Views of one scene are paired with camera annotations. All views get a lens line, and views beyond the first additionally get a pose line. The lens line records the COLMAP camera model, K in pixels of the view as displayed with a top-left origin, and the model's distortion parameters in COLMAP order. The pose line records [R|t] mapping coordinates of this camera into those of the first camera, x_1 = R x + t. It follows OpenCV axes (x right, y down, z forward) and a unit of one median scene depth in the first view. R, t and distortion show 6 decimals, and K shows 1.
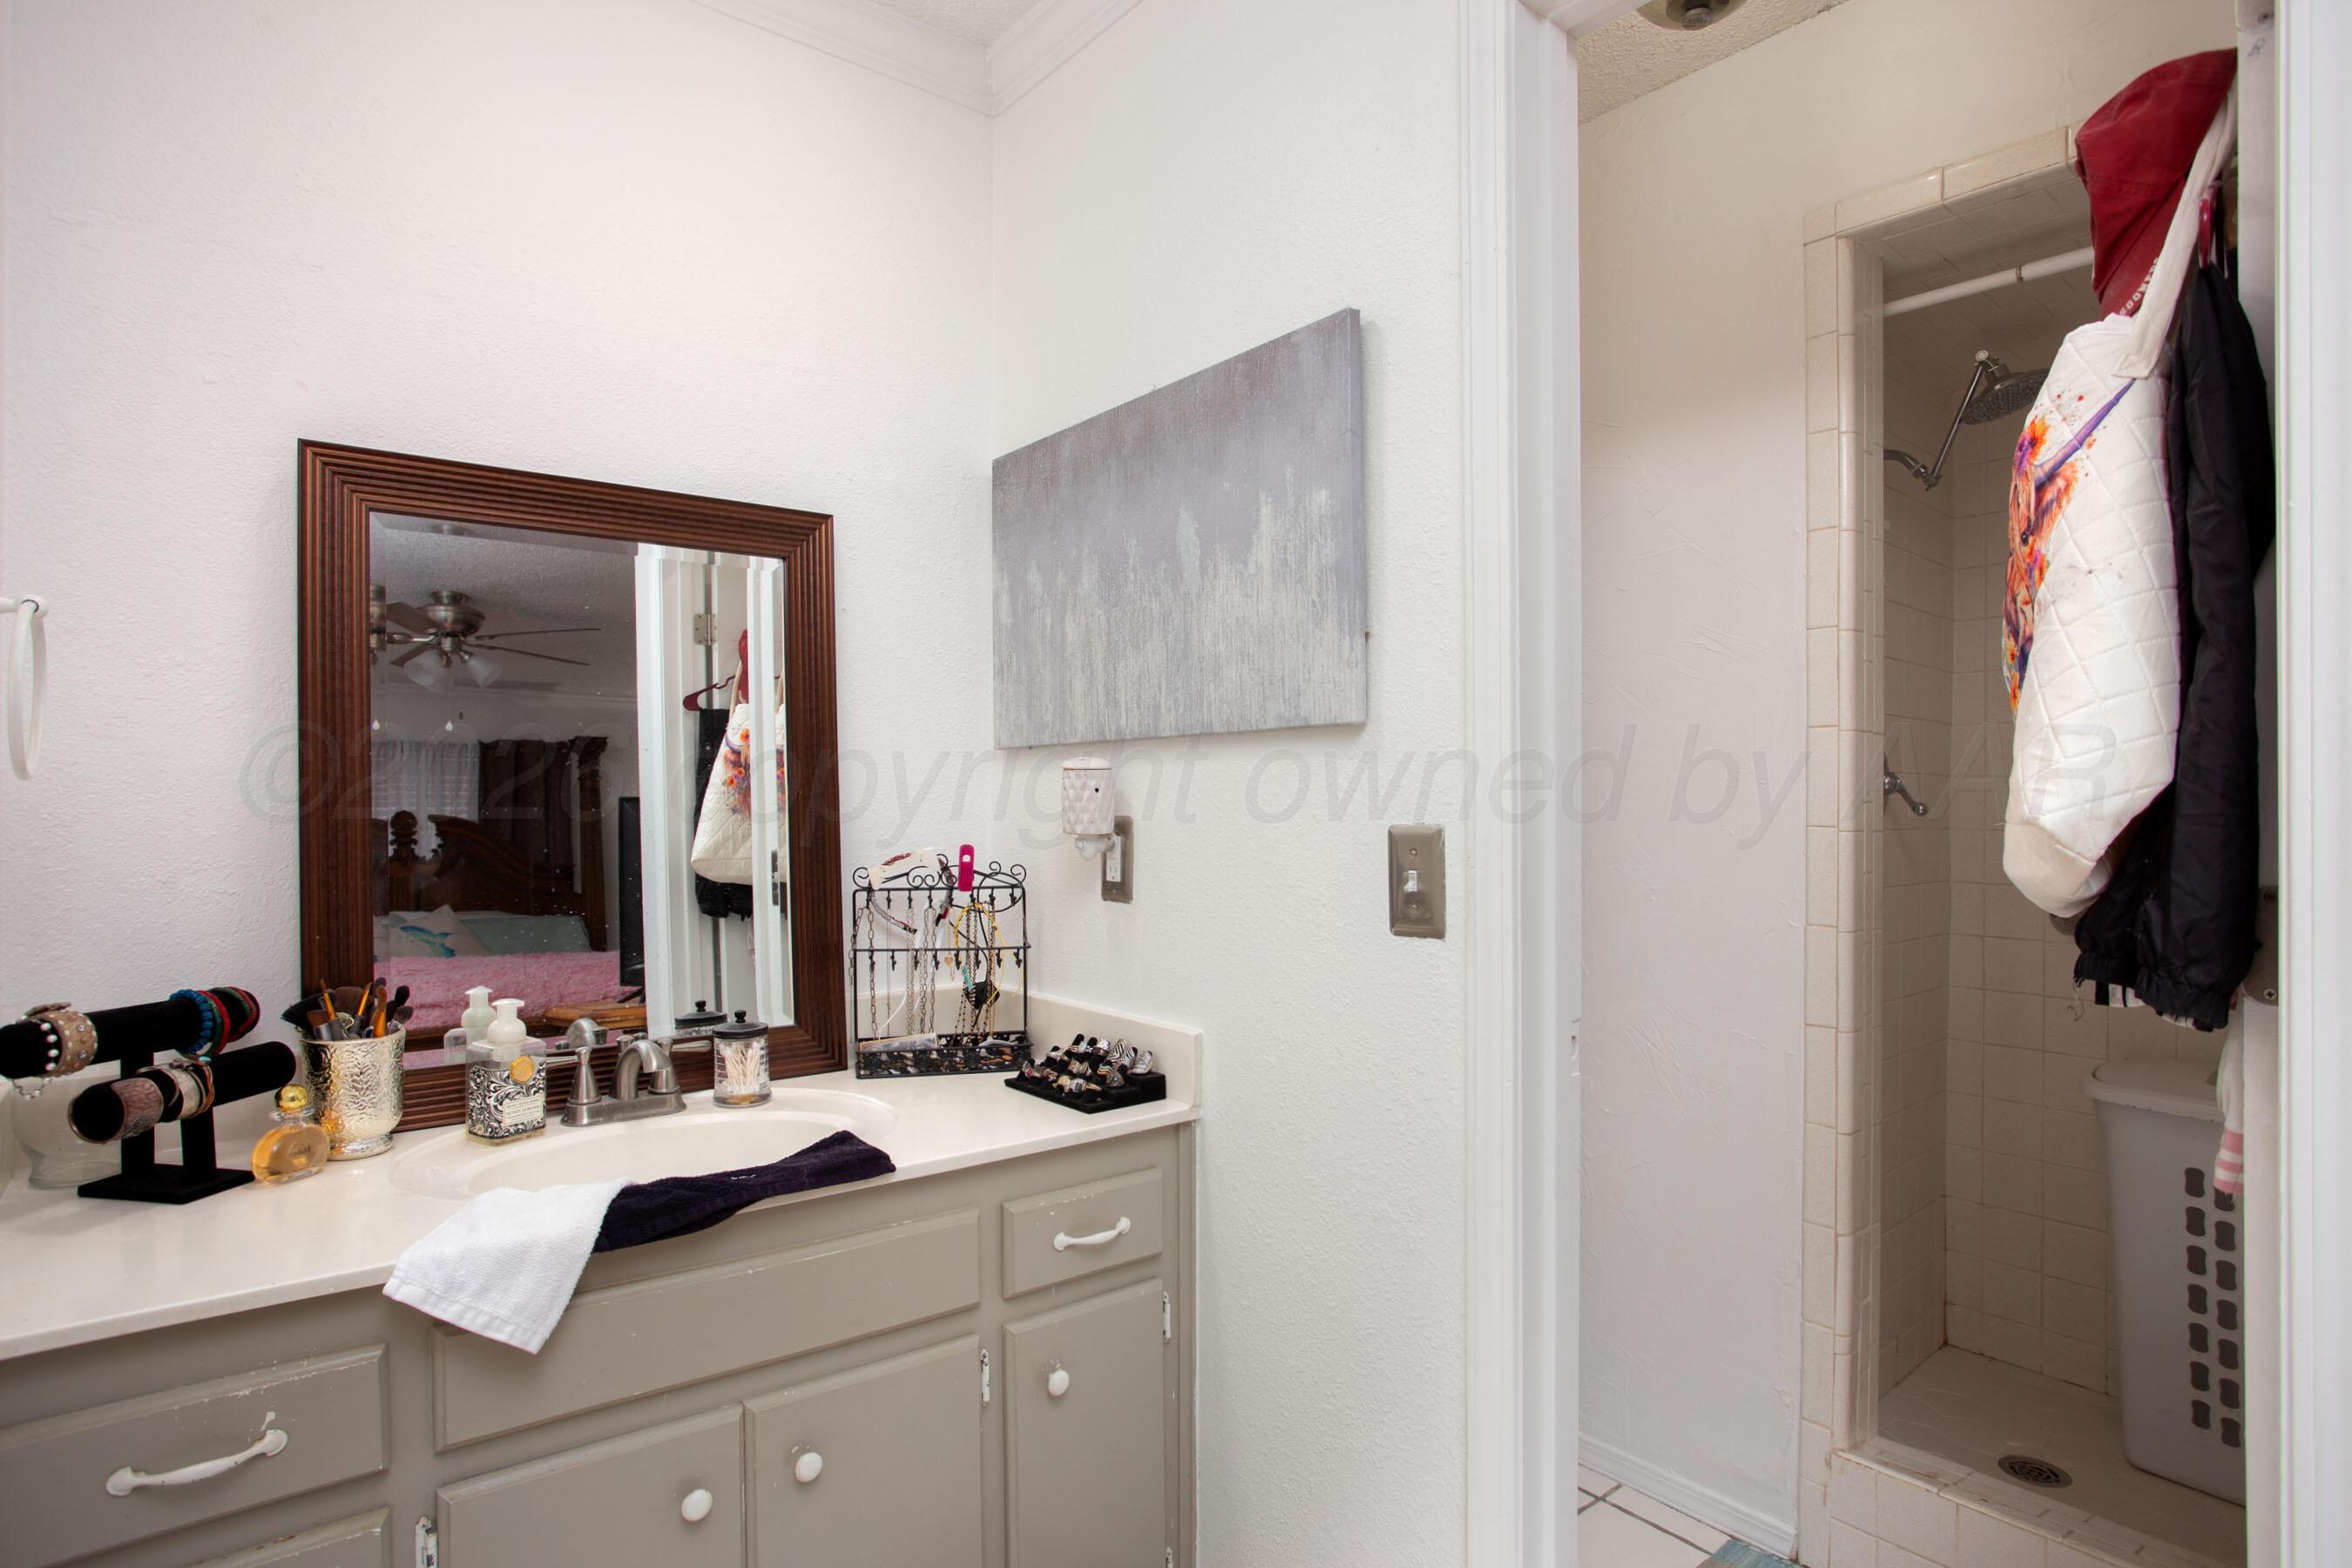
lens RADIAL K [[1222.8, 0, 1175.5], [0, 1222.8, 811.5], [0, 0, 1]] dist [-0.030587, 0.001060]
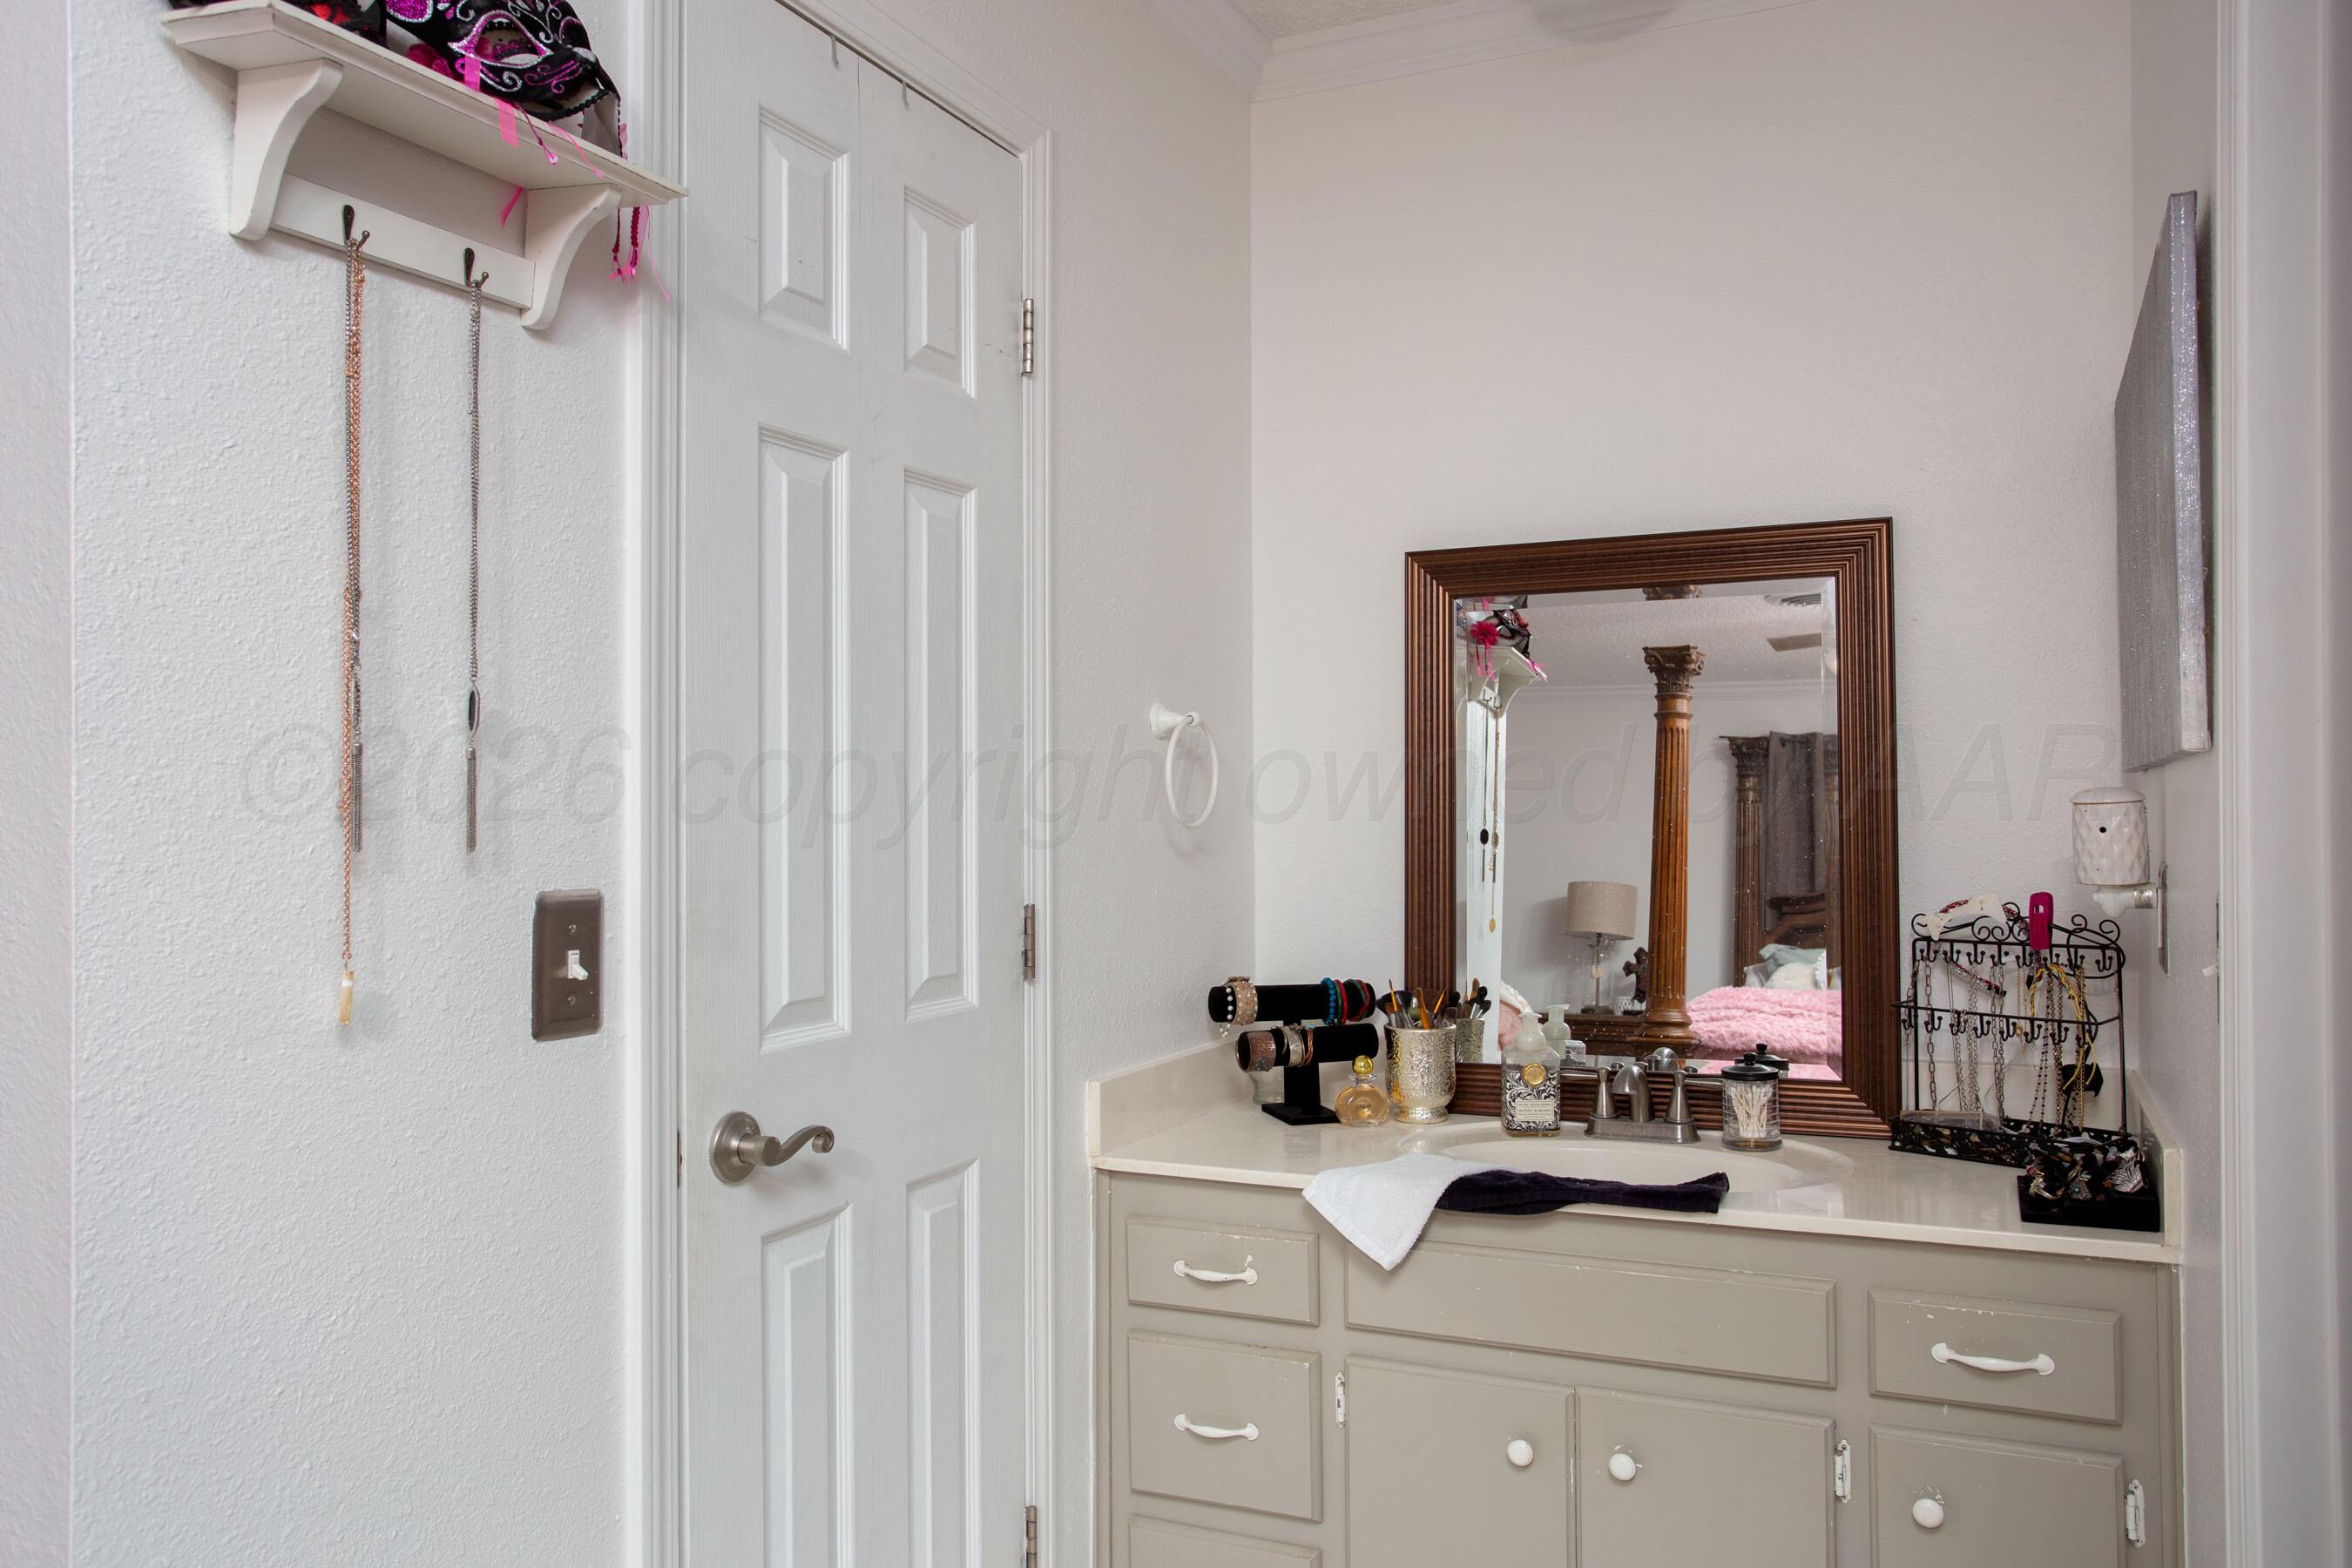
lens RADIAL K [[1737.1, 0, 1176.0], [0, 1737.1, 784.0], [0, 0, 1]] dist [-0.094956, 0.002863]
pose [[0.441857, -0.013924, -0.896977, 0.679498], [0.000835, 0.999885, -0.015111, -0.033062], [0.897085, 0.005928, 0.441818, -0.025246]]
